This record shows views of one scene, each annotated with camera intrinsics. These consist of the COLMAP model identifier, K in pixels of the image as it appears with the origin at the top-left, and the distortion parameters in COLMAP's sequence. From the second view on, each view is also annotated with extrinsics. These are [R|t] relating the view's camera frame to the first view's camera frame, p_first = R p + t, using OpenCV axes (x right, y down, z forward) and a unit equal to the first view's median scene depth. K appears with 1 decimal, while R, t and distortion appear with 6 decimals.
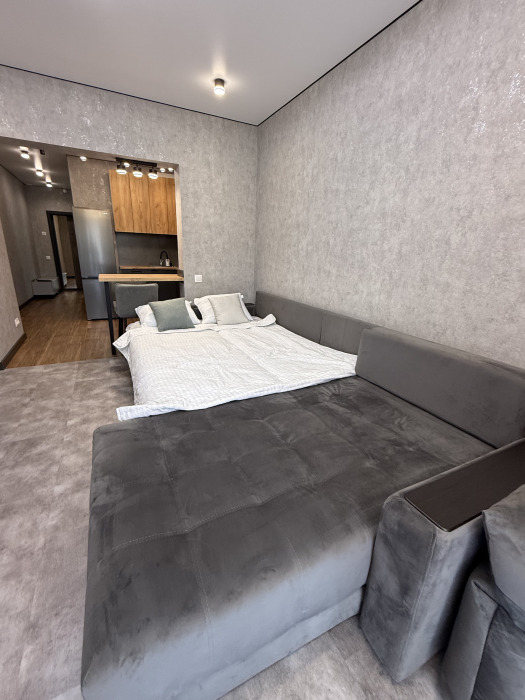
lens RADIAL K [[306.6, 0, 262.7], [0, 306.6, 350.6], [0, 0, 1]] dist [-0.003256, 0.000701]
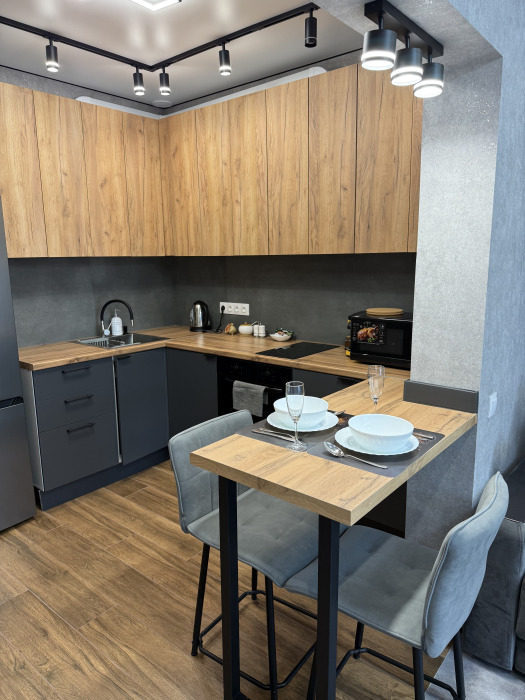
lens RADIAL K [[495.2, 0, 259.6], [0, 495.2, 348.6], [0, 0, 1]] dist [0.053037, -0.064261]
pose [[0.916386, -0.121376, 0.381452, -0.573630], [0.164556, 0.982906, -0.082569, -0.265637], [-0.364909, 0.138435, 0.920694, 0.547812]]
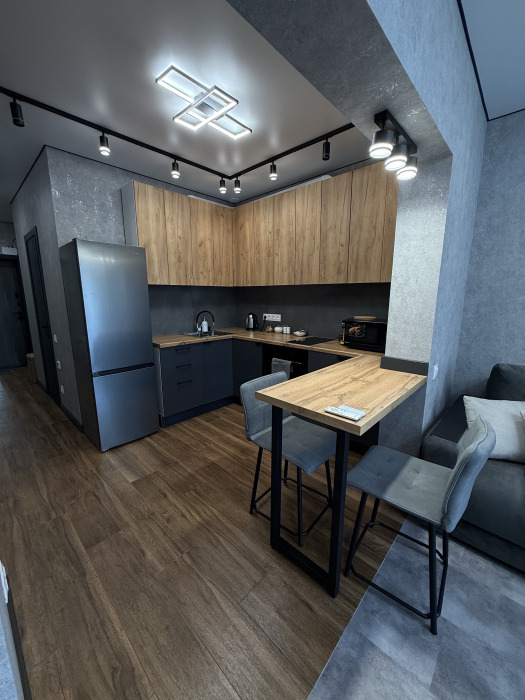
lens RADIAL K [[279.4, 0, 263.0], [0, 279.4, 347.5], [0, 0, 1]] dist [-0.000251, 0.001293]
pose [[0.938607, -0.097622, 0.330888, -0.589895], [0.134711, 0.986696, -0.091020, -0.250012], [-0.317601, 0.130007, 0.939270, 0.582173]]
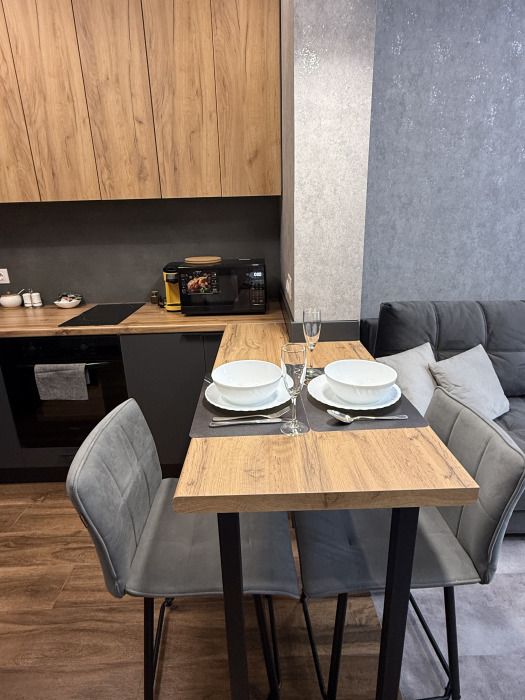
lens RADIAL K [[391.6, 0, 262.8], [0, 391.6, 345.4], [0, 0, 1]] dist [0.002512, -0.001099]
pose [[0.432386, -0.322703, 0.841965, -0.597401], [0.313224, 0.929370, 0.195349, -0.313085], [-0.845537, 0.179258, 0.502926, 0.783829]]
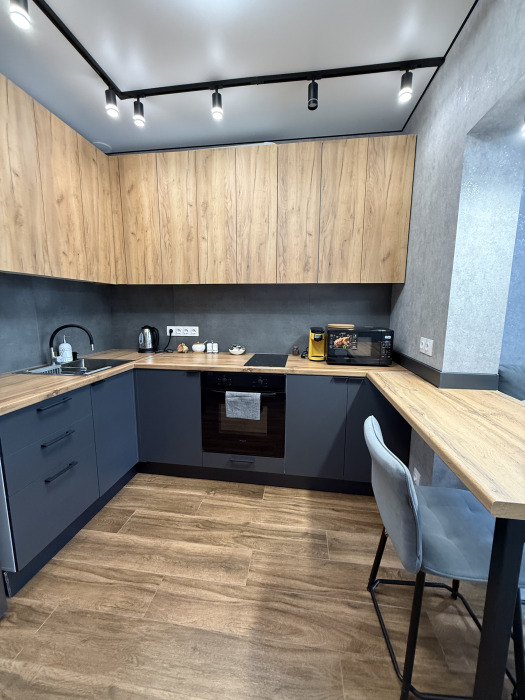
lens RADIAL K [[279.4, 0, 262.4], [0, 279.4, 346.8], [0, 0, 1]] dist [-0.000251, 0.001293]
pose [[0.566959, -0.149135, 0.810133, -0.666815], [0.263176, 0.964725, -0.006586, -0.338859], [-0.780574, 0.216941, 0.586209, 0.907793]]
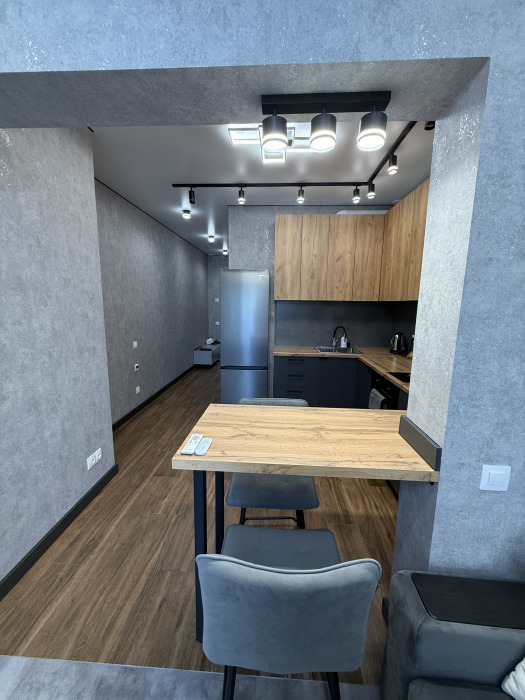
lens RADIAL K [[279.4, 0, 262.7], [0, 279.4, 348.0], [0, 0, 1]] dist [-0.000251, 0.001293]
pose [[0.867819, 0.055892, -0.493727, -0.248748], [-0.134160, 0.983105, -0.124520, -0.264780], [0.478426, 0.174300, 0.860656, 0.615246]]
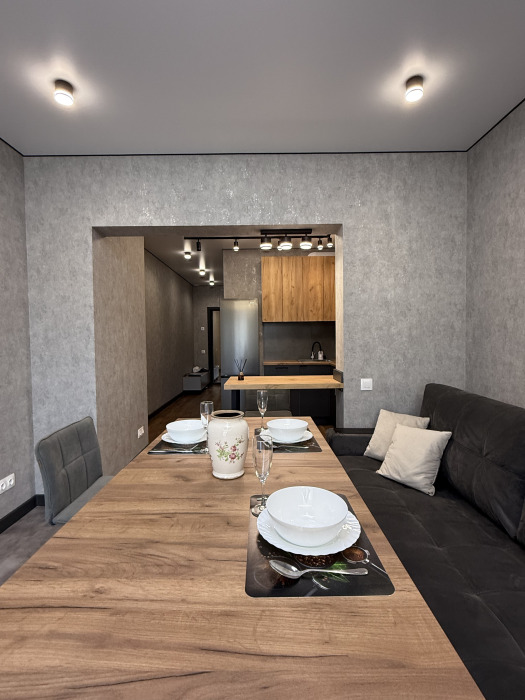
lens RADIAL K [[343.0, 0, 260.8], [0, 343.0, 351.0], [0, 0, 1]] dist [0.003608, -0.000616]
pose [[0.893116, -0.028761, -0.448907, -0.079796], [-0.093726, 0.964153, -0.248243, -0.098544], [0.439954, 0.263784, 0.858404, 0.266894]]
